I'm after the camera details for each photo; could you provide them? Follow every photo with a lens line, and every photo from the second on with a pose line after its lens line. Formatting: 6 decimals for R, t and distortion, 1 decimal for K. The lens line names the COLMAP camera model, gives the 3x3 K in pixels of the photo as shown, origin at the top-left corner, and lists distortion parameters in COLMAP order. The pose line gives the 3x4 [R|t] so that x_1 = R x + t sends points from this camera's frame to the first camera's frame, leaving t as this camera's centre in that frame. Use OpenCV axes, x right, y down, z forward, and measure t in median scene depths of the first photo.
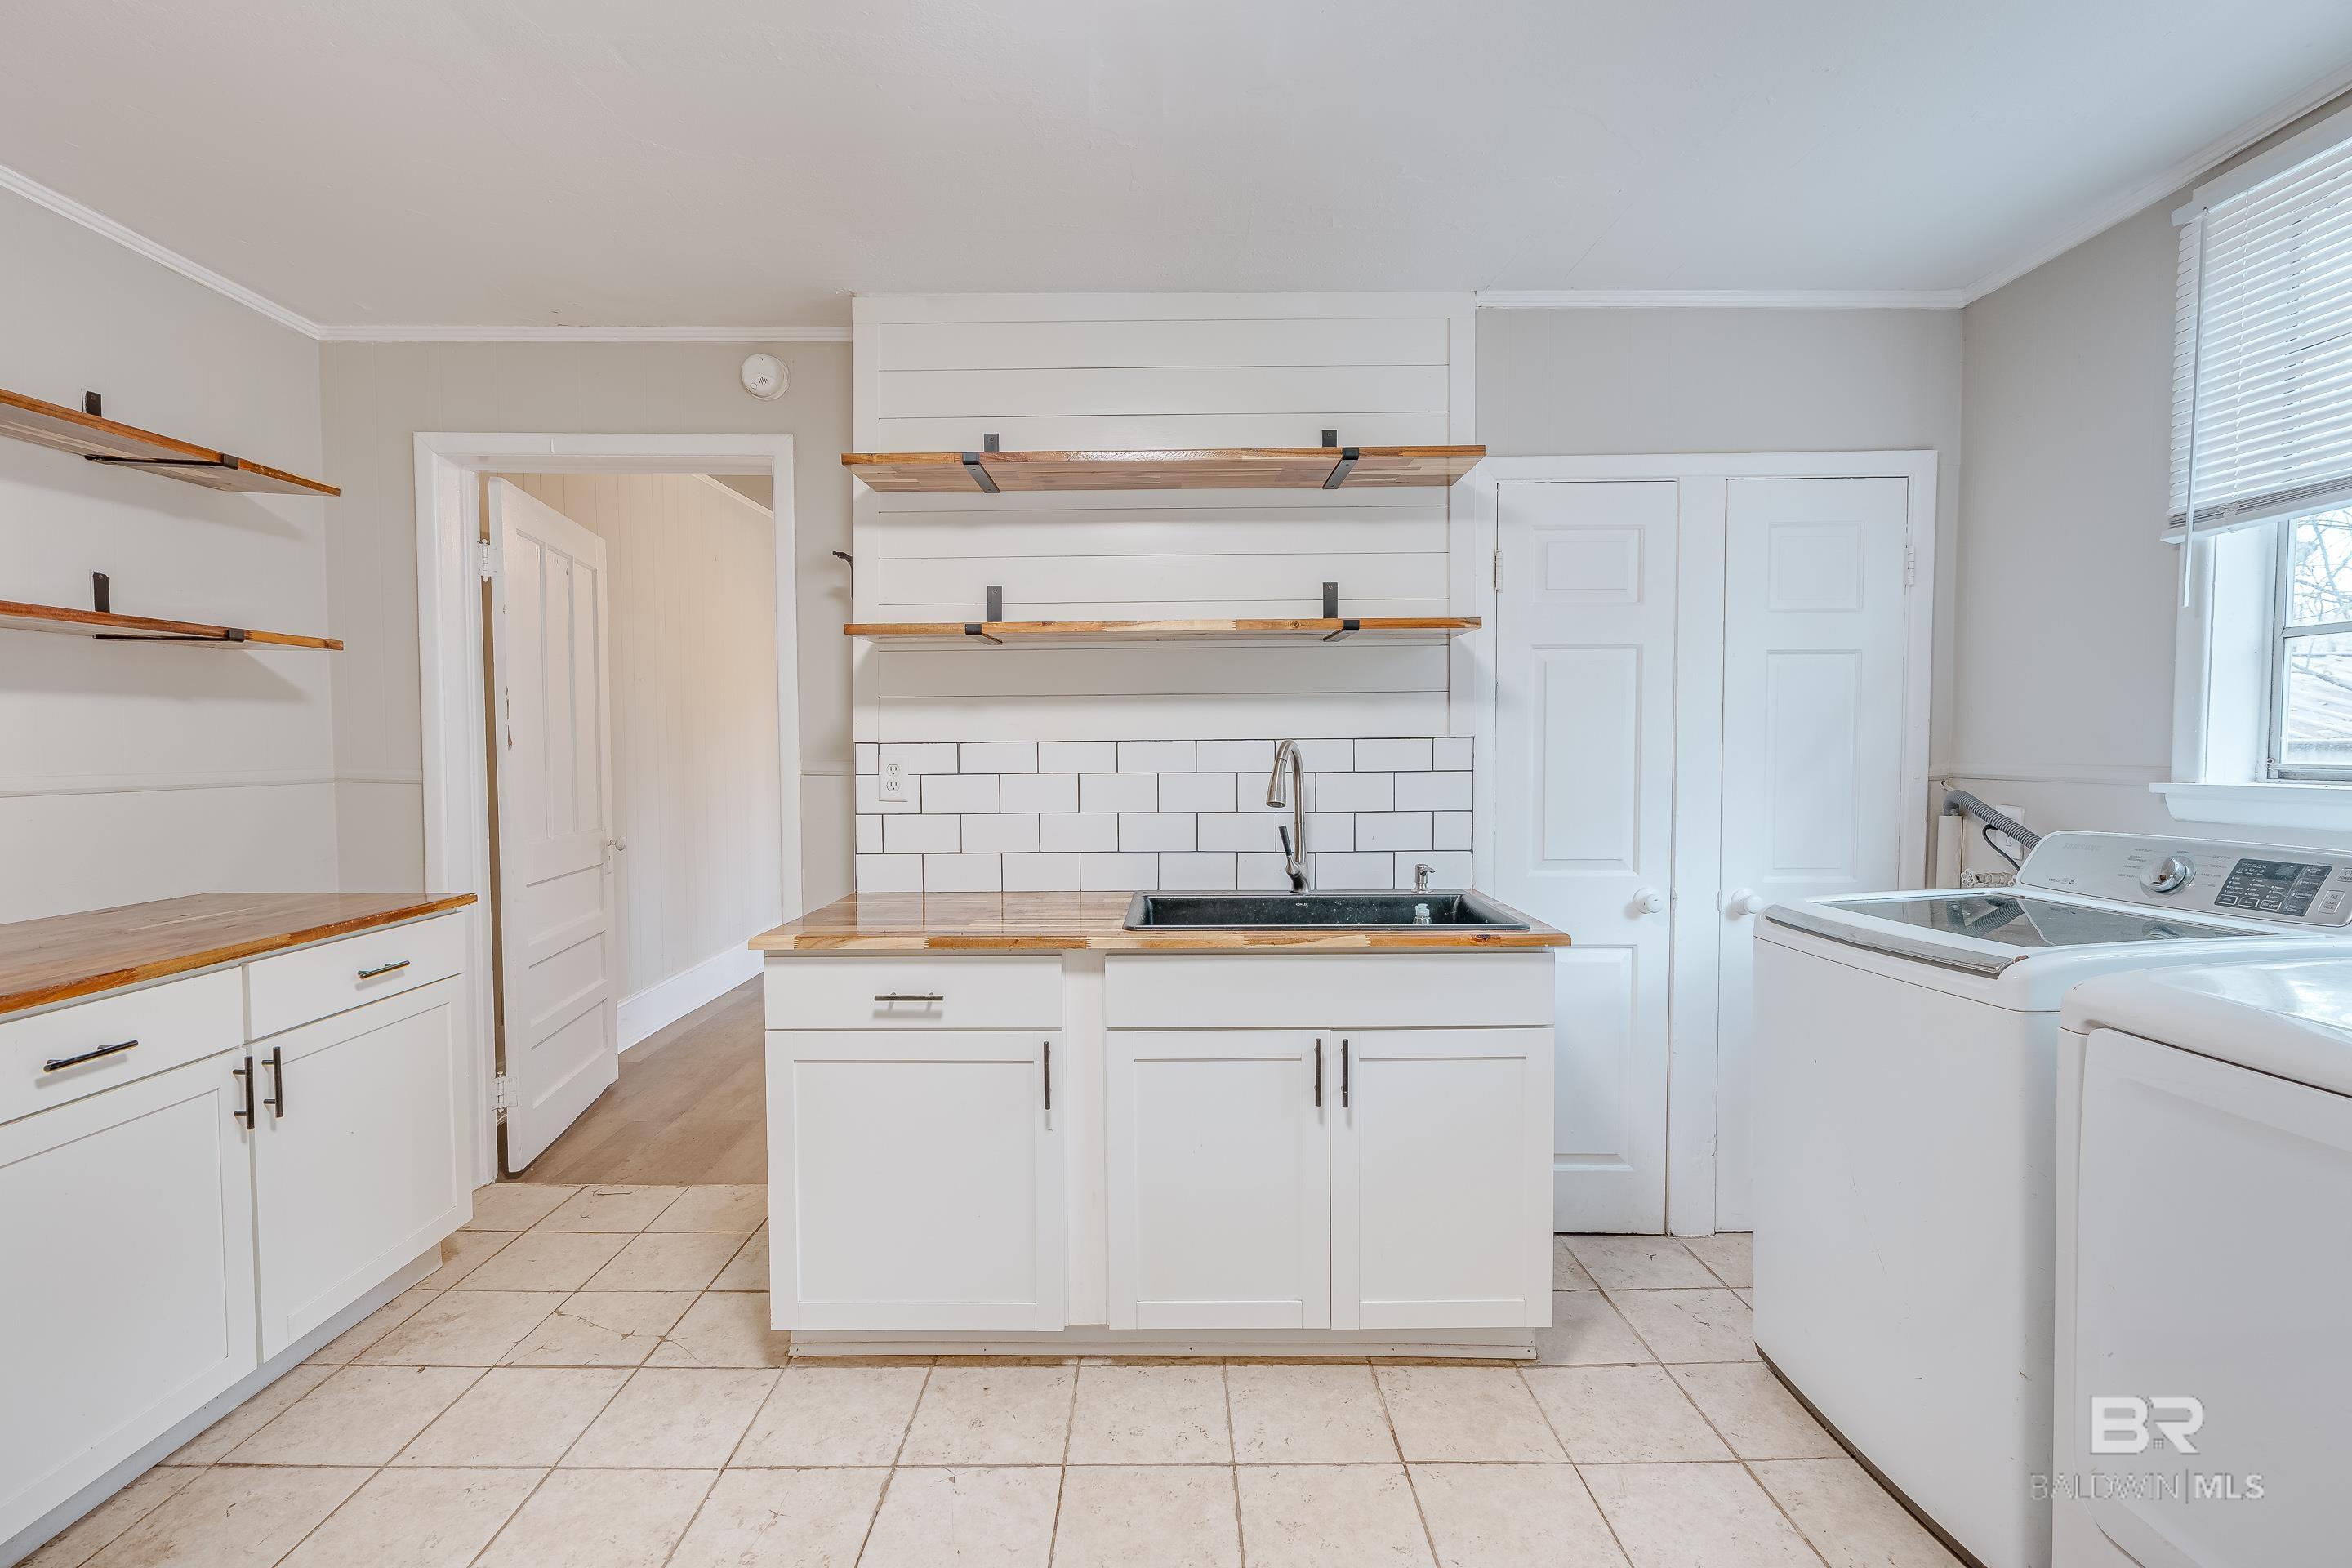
lens RADIAL K [[1050.3, 0, 1174.3], [0, 1050.3, 789.5], [0, 0, 1]] dist [-0.008688, 0.004558]
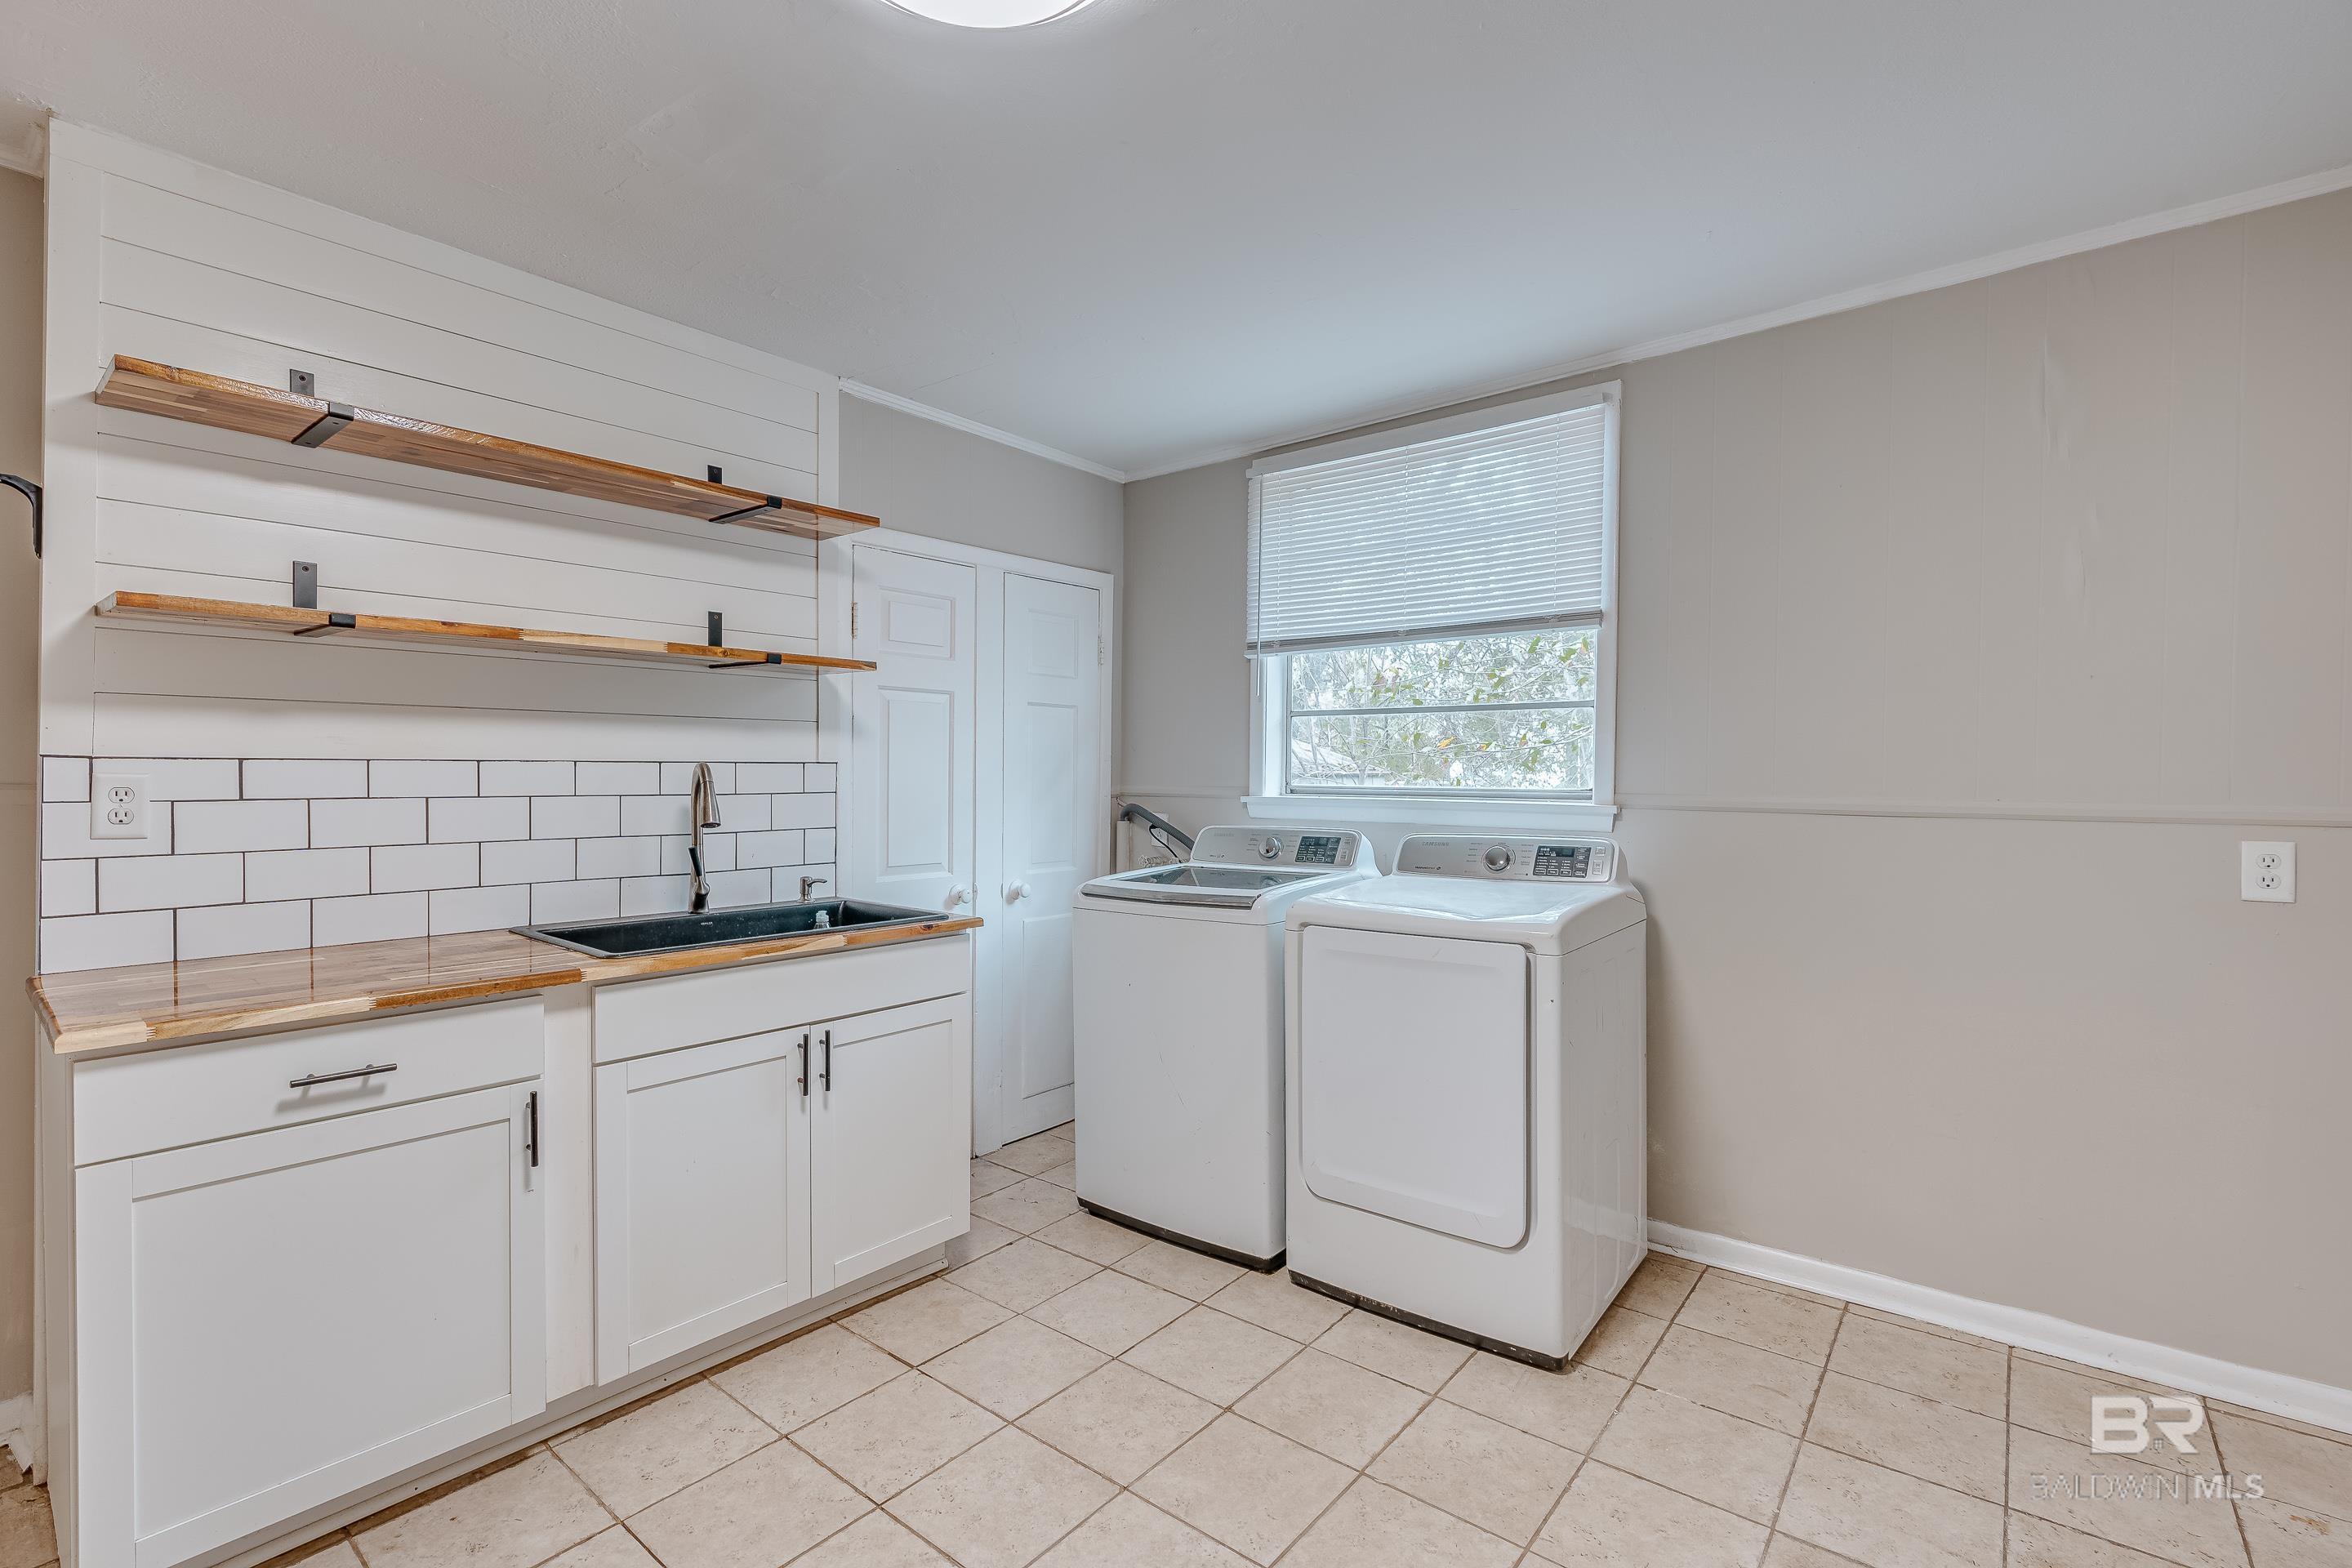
lens RADIAL K [[1050.3, 0, 1174.3], [0, 1050.3, 789.5], [0, 0, 1]] dist [-0.008688, 0.004558]
pose [[0.636849, -0.002978, 0.770983, -0.405942], [0.021766, 0.999663, -0.014118, 0.003552], [-0.770681, 0.025773, 0.636699, -0.008119]]
